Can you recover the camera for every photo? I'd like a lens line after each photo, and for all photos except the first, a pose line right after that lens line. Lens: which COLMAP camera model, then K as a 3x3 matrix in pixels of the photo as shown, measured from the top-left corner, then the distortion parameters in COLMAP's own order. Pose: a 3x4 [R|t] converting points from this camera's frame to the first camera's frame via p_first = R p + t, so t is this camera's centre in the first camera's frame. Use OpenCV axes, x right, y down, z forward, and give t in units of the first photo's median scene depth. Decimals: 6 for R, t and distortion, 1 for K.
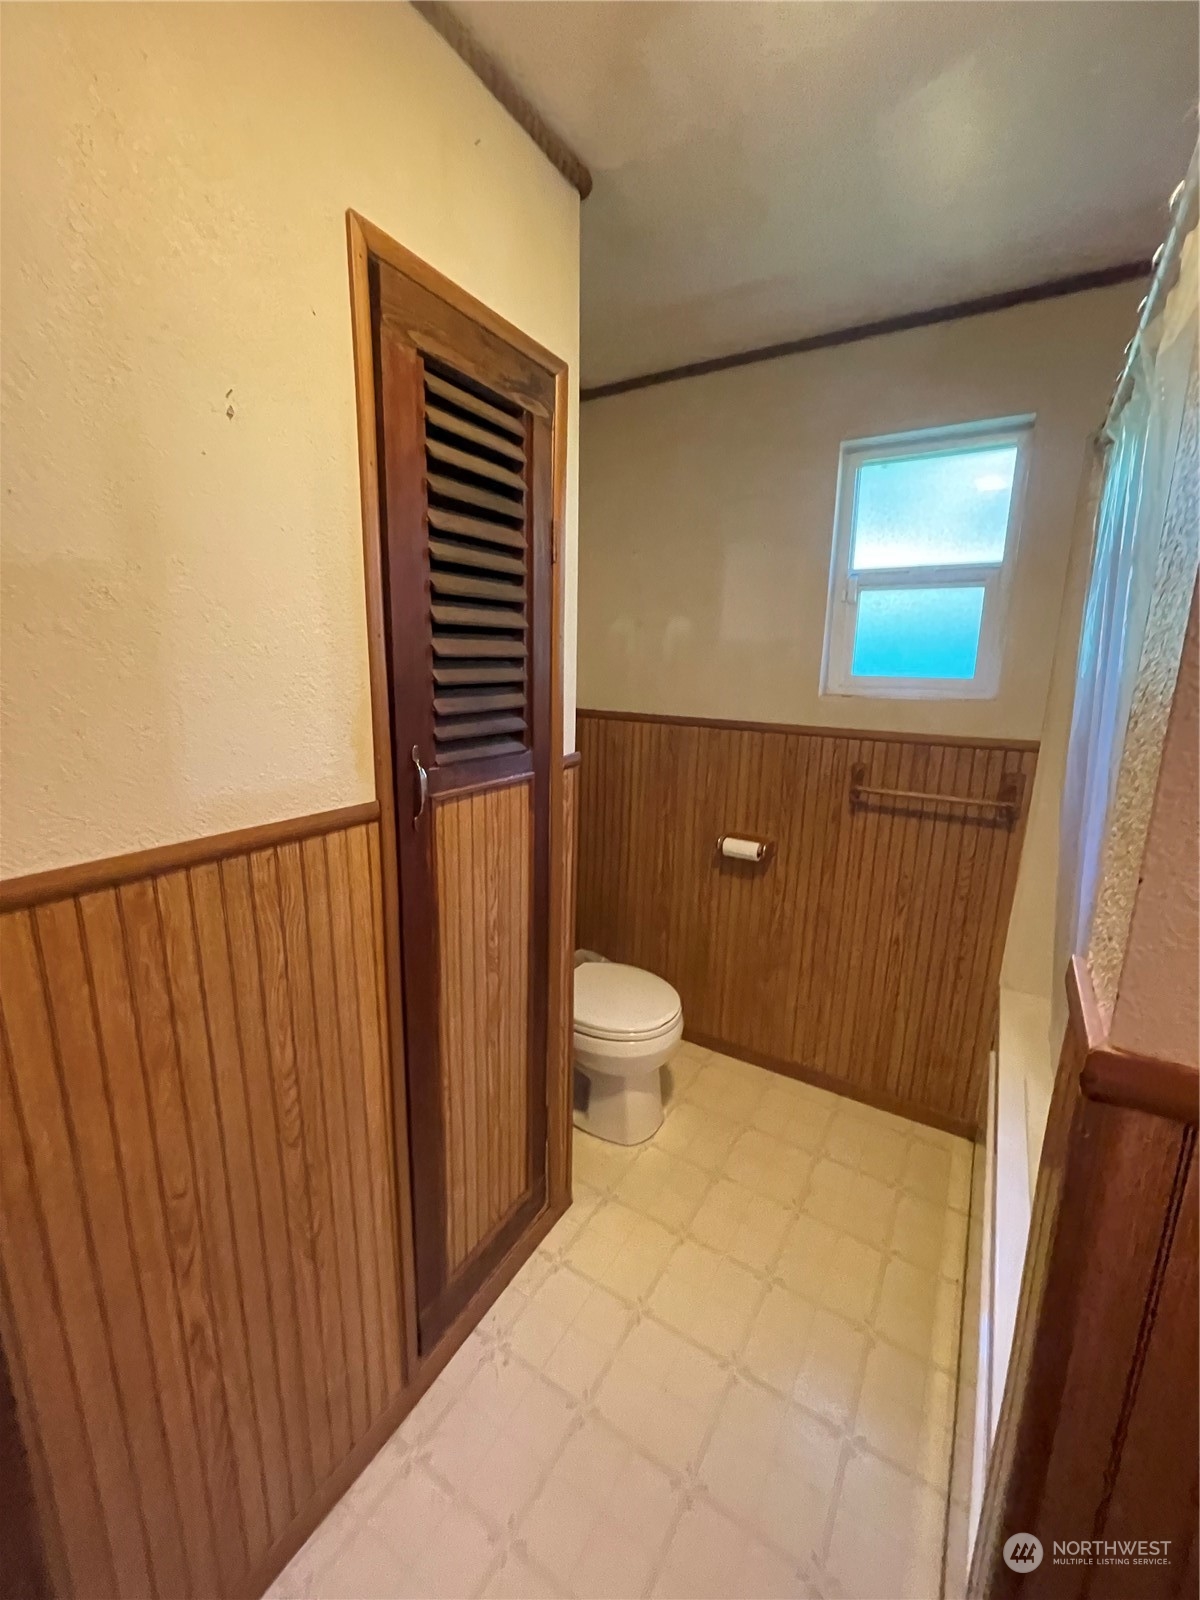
lens RADIAL K [[646.7, 0, 601.7], [0, 646.7, 795.4], [0, 0, 1]] dist [0.001102, 0.000575]
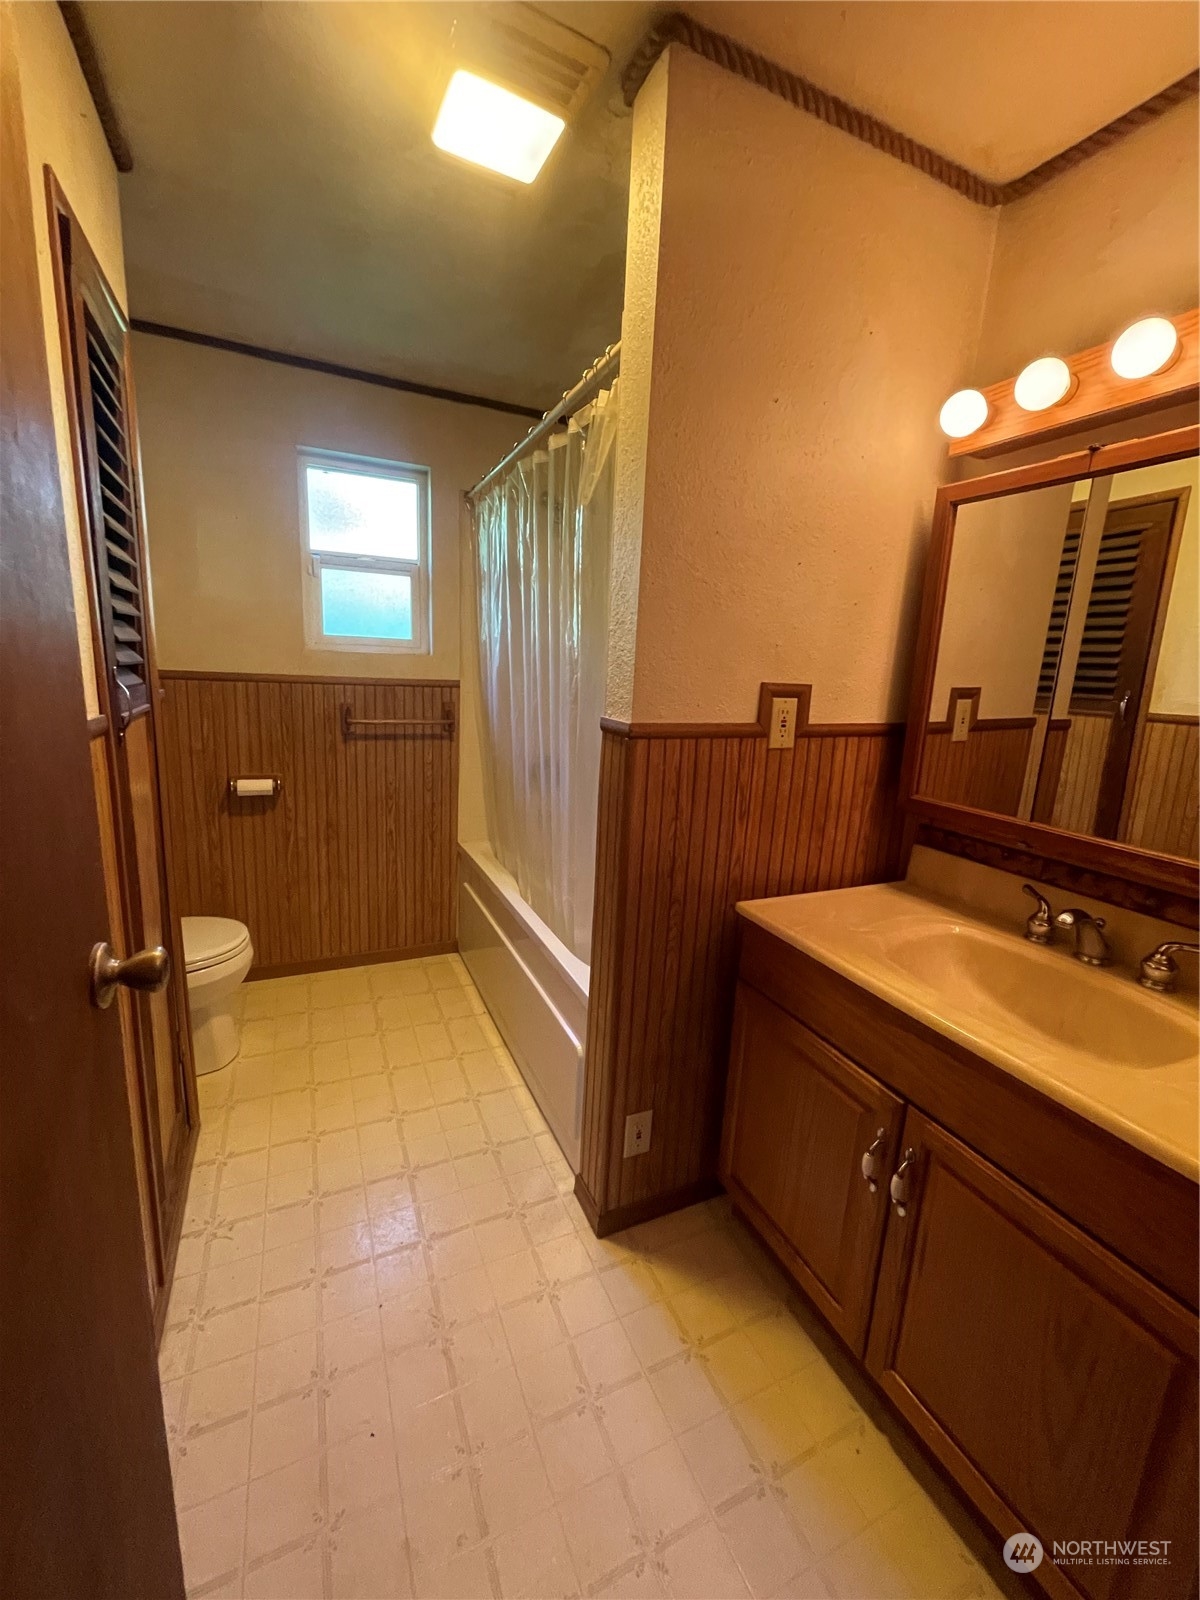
lens RADIAL K [[646.7, 0, 600.3], [0, 646.7, 792.3], [0, 0, 1]] dist [0.001102, 0.000575]
pose [[0.556394, -0.155079, 0.816319, -0.411682], [0.136203, 0.986163, 0.094510, 0.074753], [-0.819680, 0.058600, 0.569817, -0.149459]]
